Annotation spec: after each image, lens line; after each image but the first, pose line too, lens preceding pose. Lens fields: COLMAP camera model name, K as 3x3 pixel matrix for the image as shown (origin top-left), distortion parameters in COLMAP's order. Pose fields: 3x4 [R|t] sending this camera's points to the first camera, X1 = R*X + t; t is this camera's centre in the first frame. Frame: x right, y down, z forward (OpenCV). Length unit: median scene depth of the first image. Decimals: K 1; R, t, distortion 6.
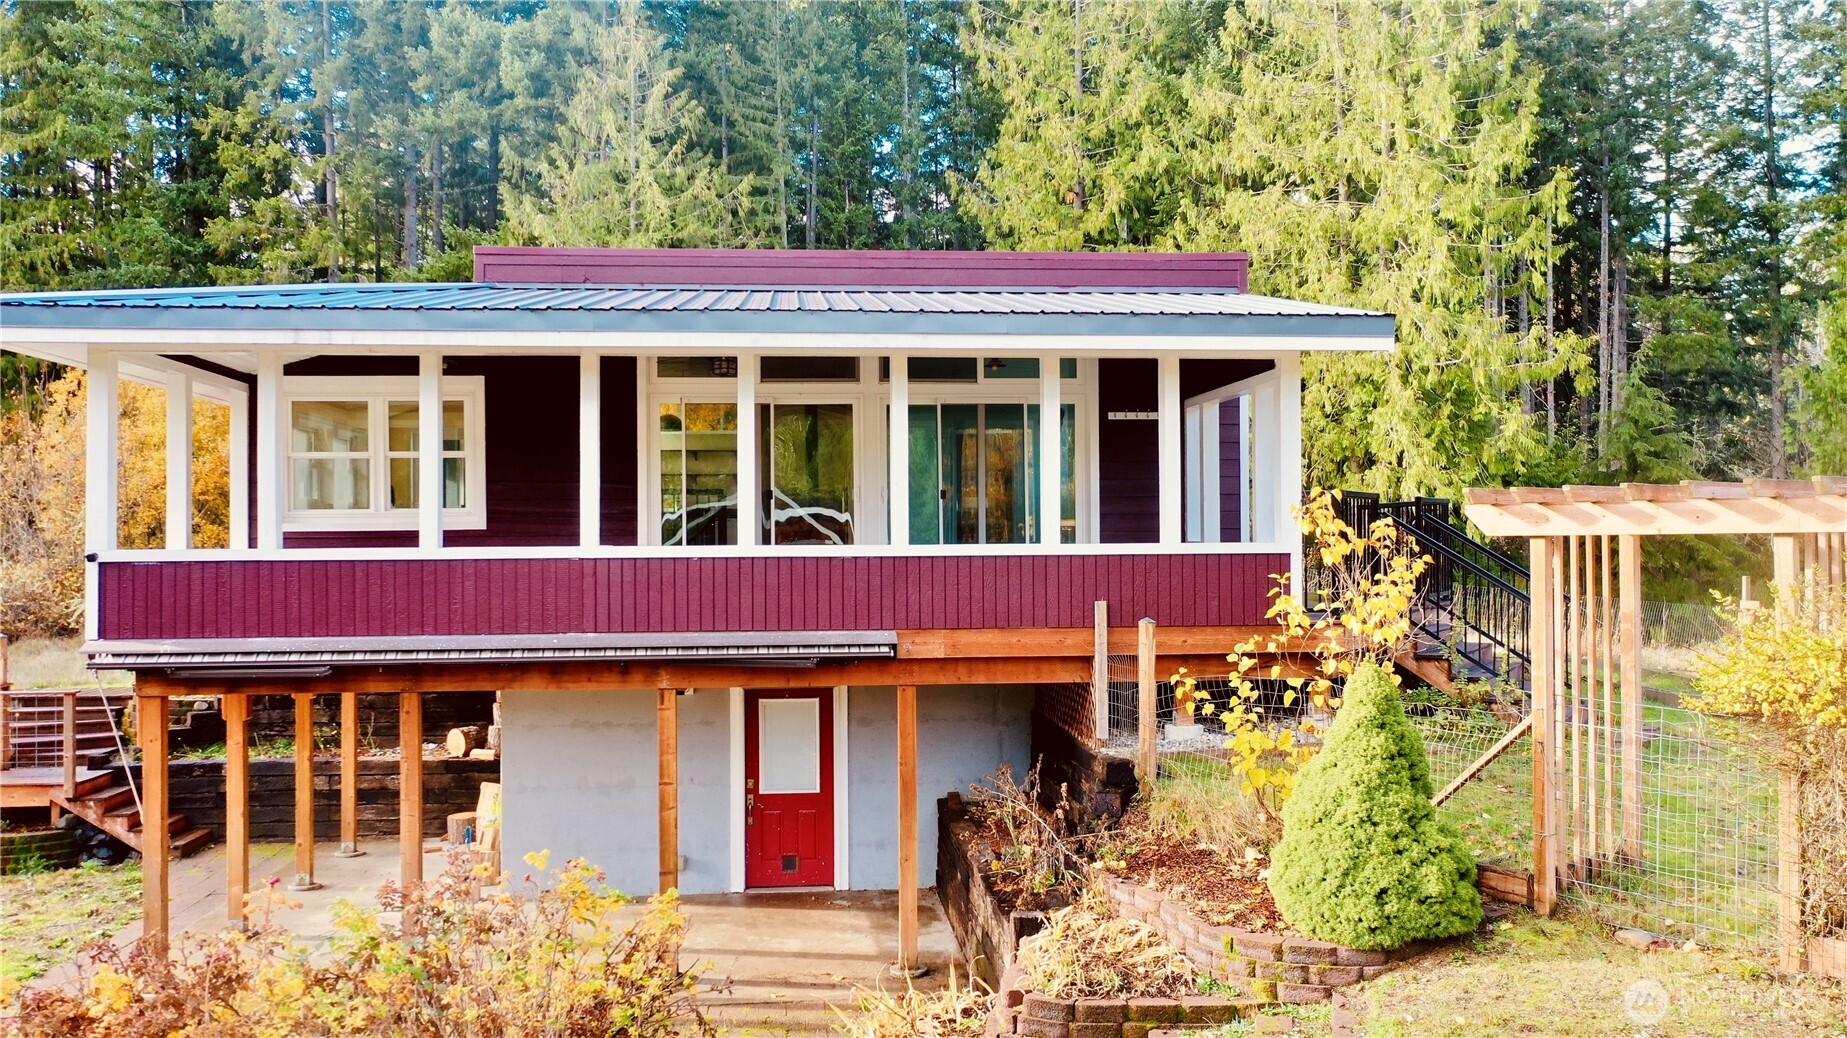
lens RADIAL K [[1456.6, 0, 923.5], [0, 1456.6, 519.0], [0, 0, 1]] dist [-0.010158, 0.005499]
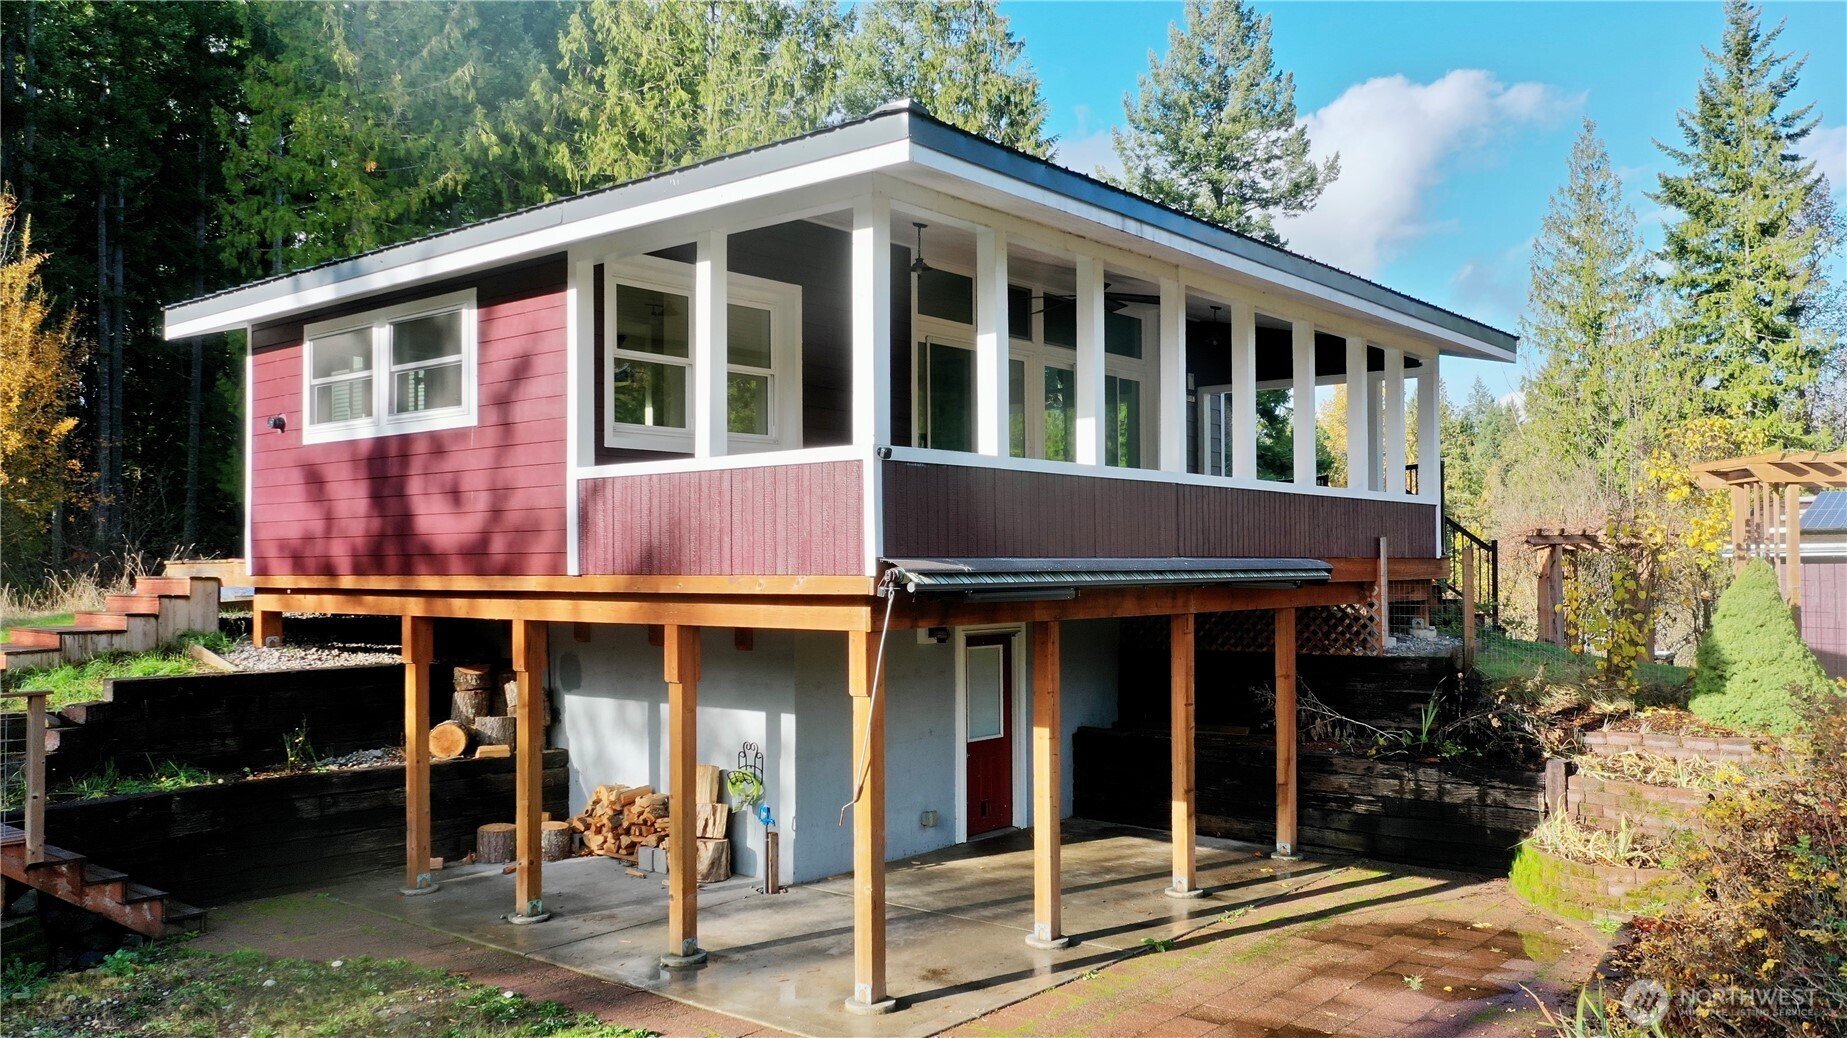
lens RADIAL K [[1456.6, 0, 923.5], [0, 1456.6, 519.0], [0, 0, 1]] dist [-0.010158, 0.005499]
pose [[0.702255, 0.026241, 0.711441, -0.853134], [-0.011383, 0.999607, -0.025633, 0.062507], [-0.711834, 0.009902, 0.702278, 0.322256]]
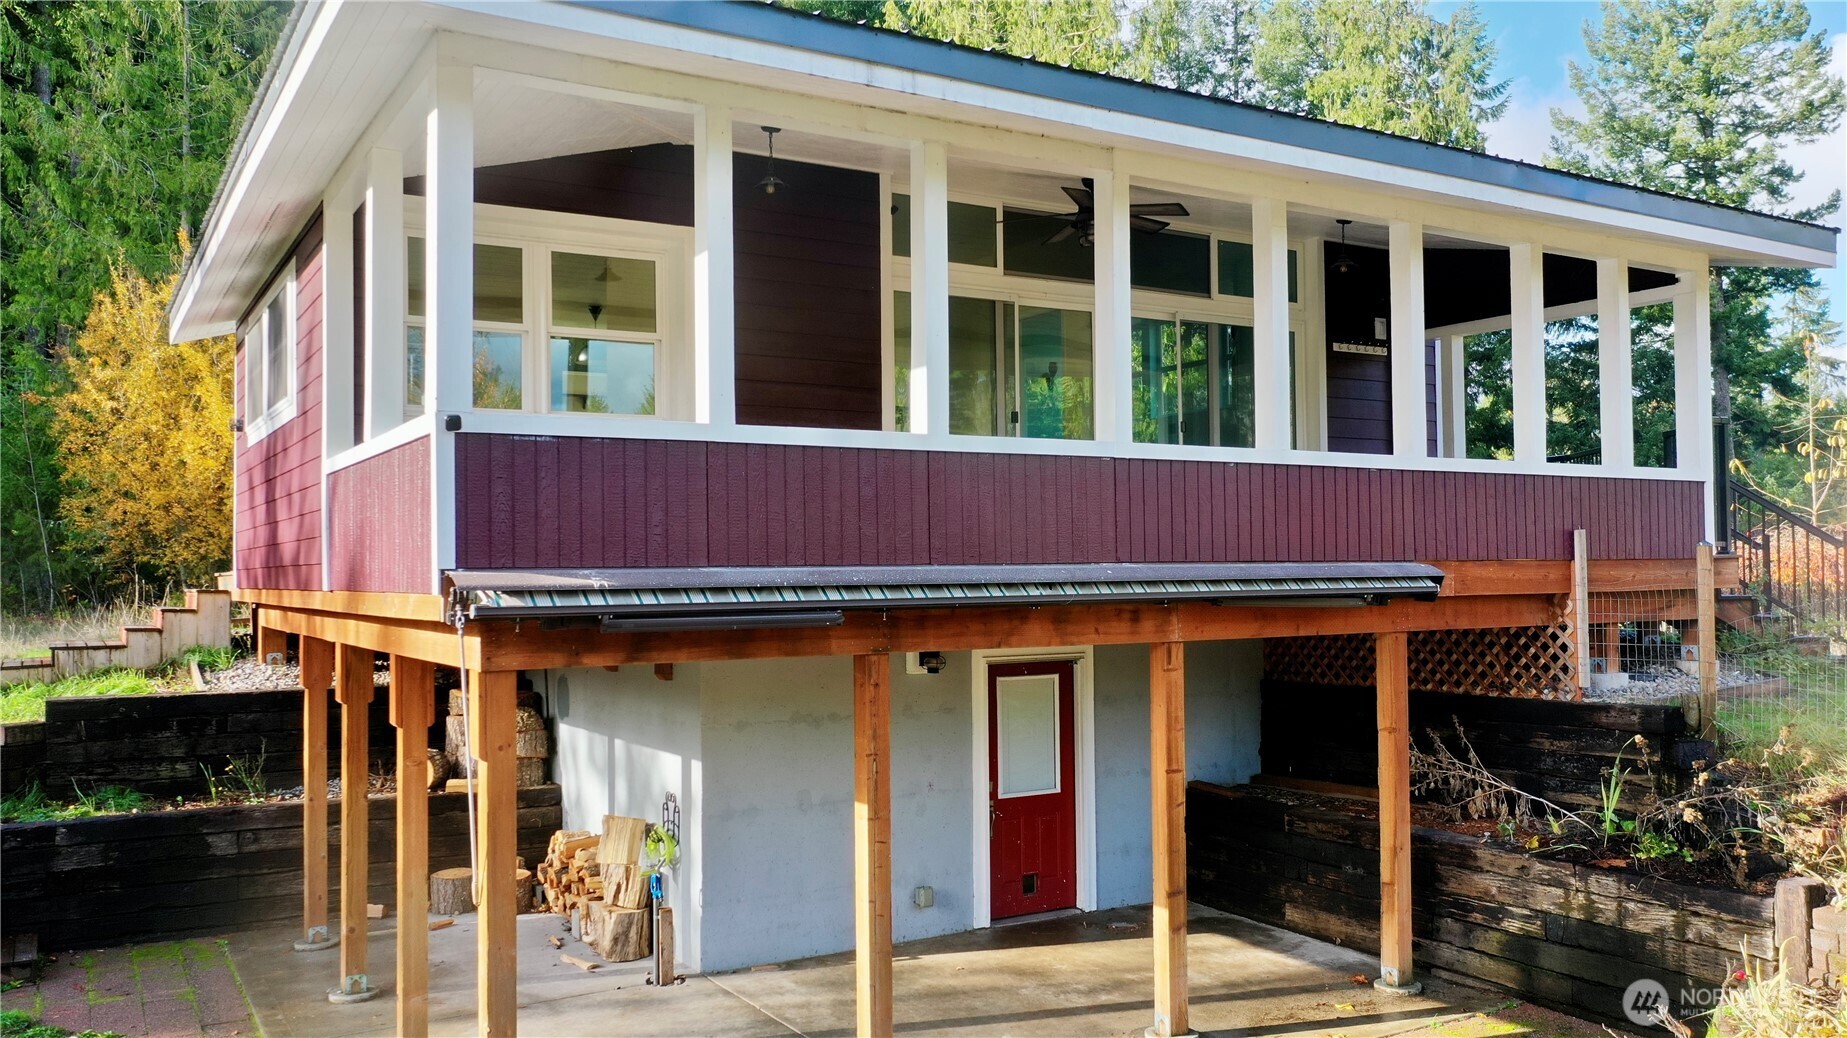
lens RADIAL K [[1456.6, 0, 923.5], [0, 1456.6, 519.0], [0, 0, 1]] dist [-0.010158, 0.005499]
pose [[0.902053, 0.012911, 0.431431, -0.491688], [-0.002154, 0.999675, -0.025413, 0.058980], [-0.431619, 0.021995, 0.901788, 0.311539]]
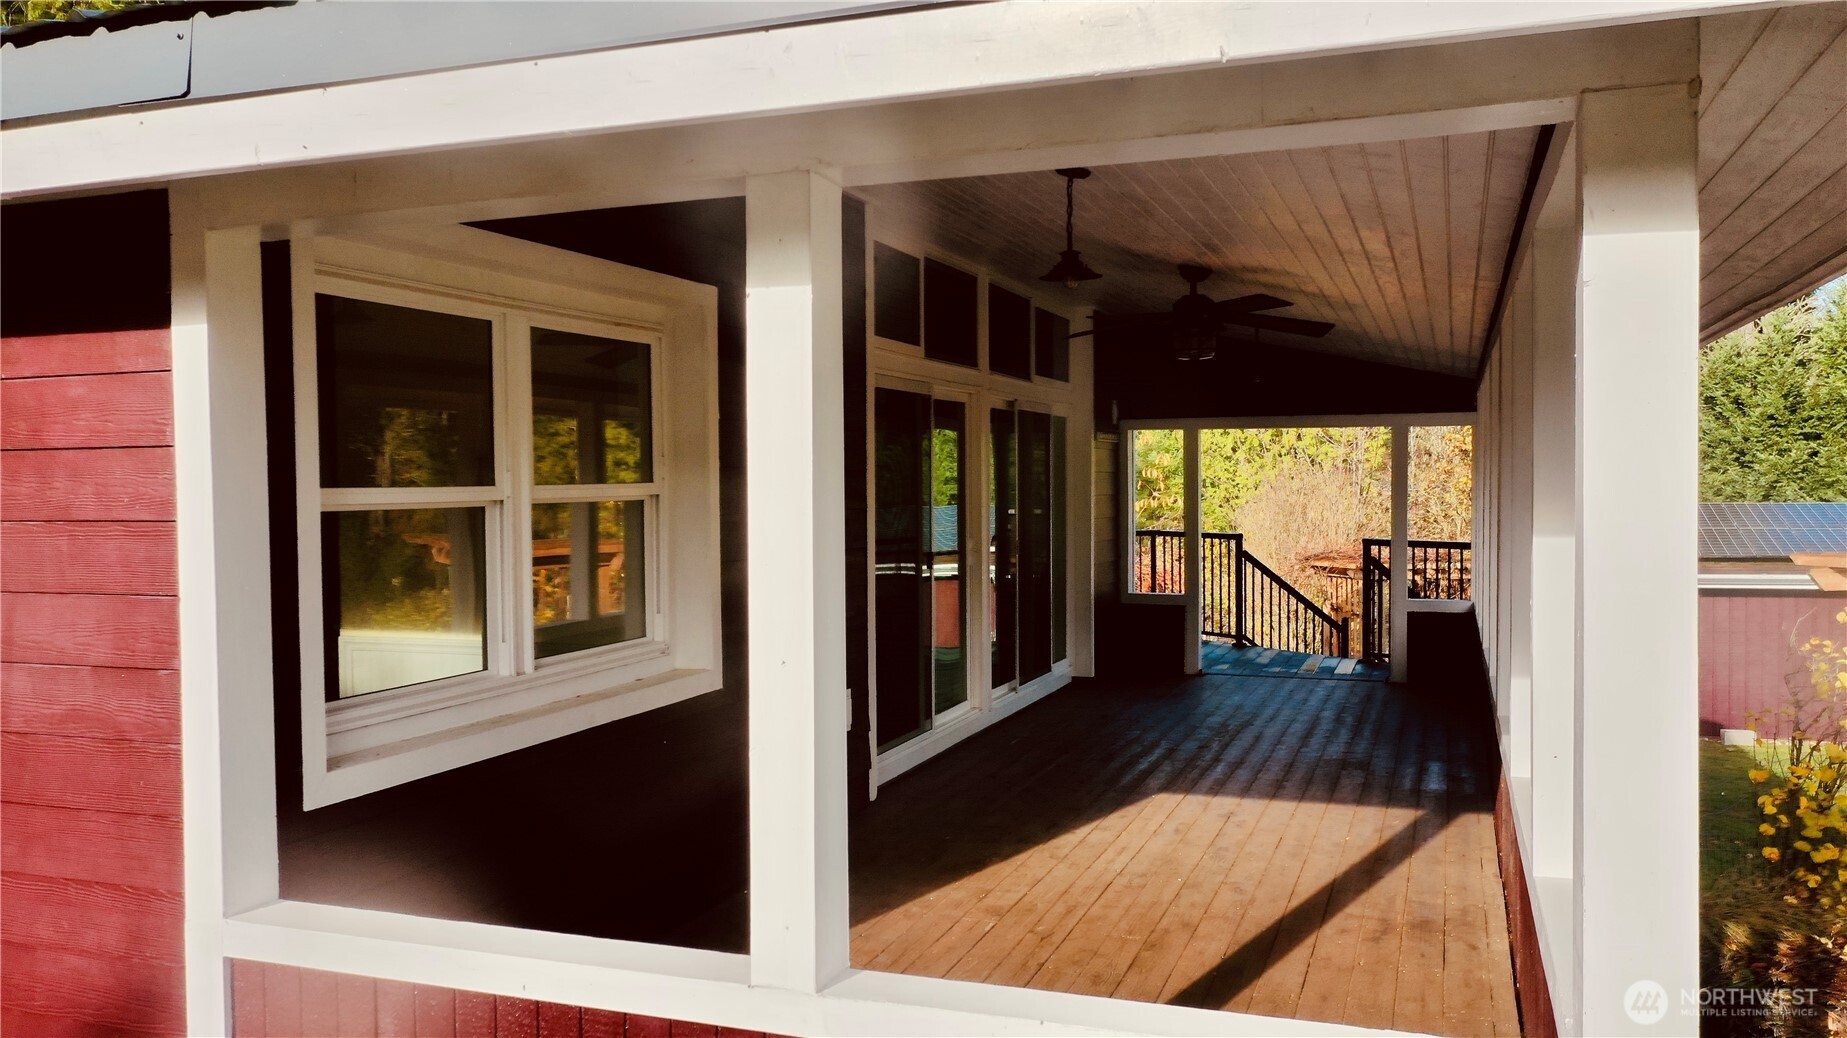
lens RADIAL K [[1456.6, 0, 923.5], [0, 1456.6, 519.0], [0, 0, 1]] dist [-0.010158, 0.005499]
pose [[0.426027, -0.019186, 0.904507, -0.610581], [-0.009644, 0.999622, 0.025746, -0.047333], [-0.904659, -0.019691, 0.425681, 0.768795]]
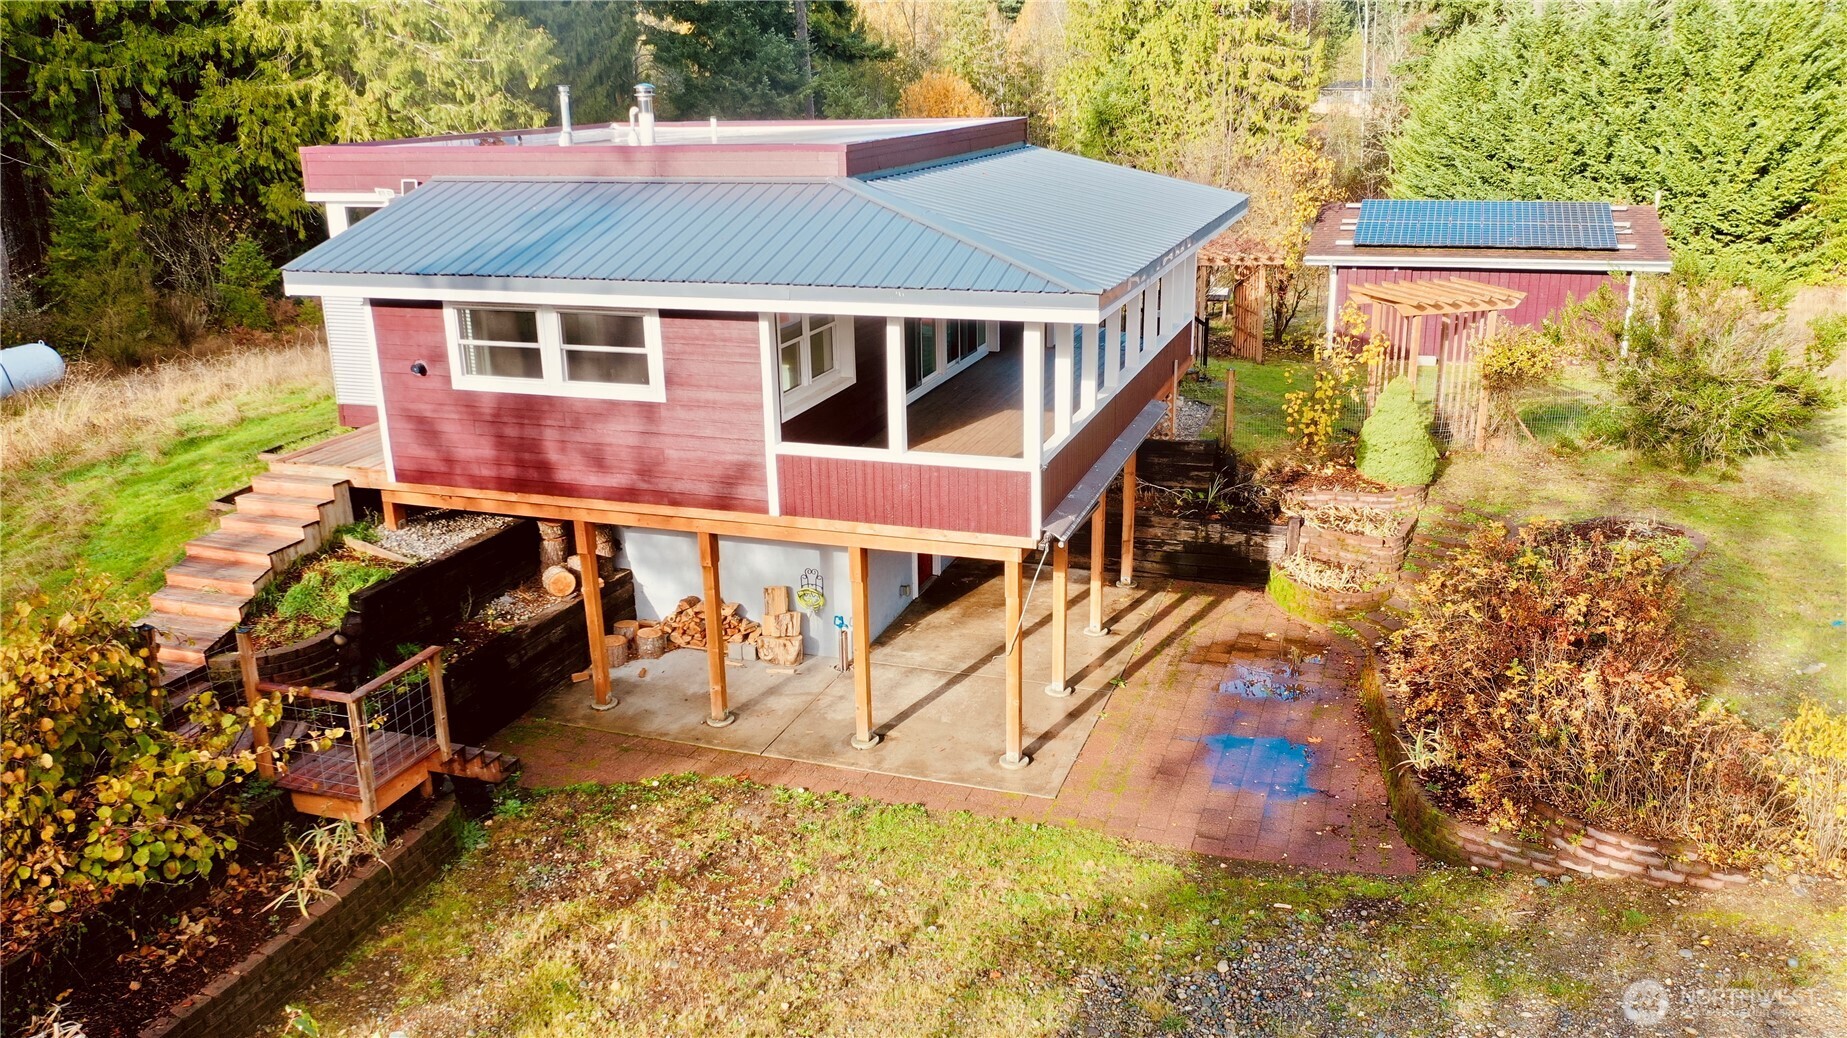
lens RADIAL K [[1456.6, 0, 923.5], [0, 1456.6, 519.0], [0, 0, 1]] dist [-0.010158, 0.005499]
pose [[0.416668, -0.271308, 0.867629, -1.345388], [0.003953, 0.954957, 0.296717, -0.243108], [-0.909050, -0.120203, 0.398973, 0.430033]]
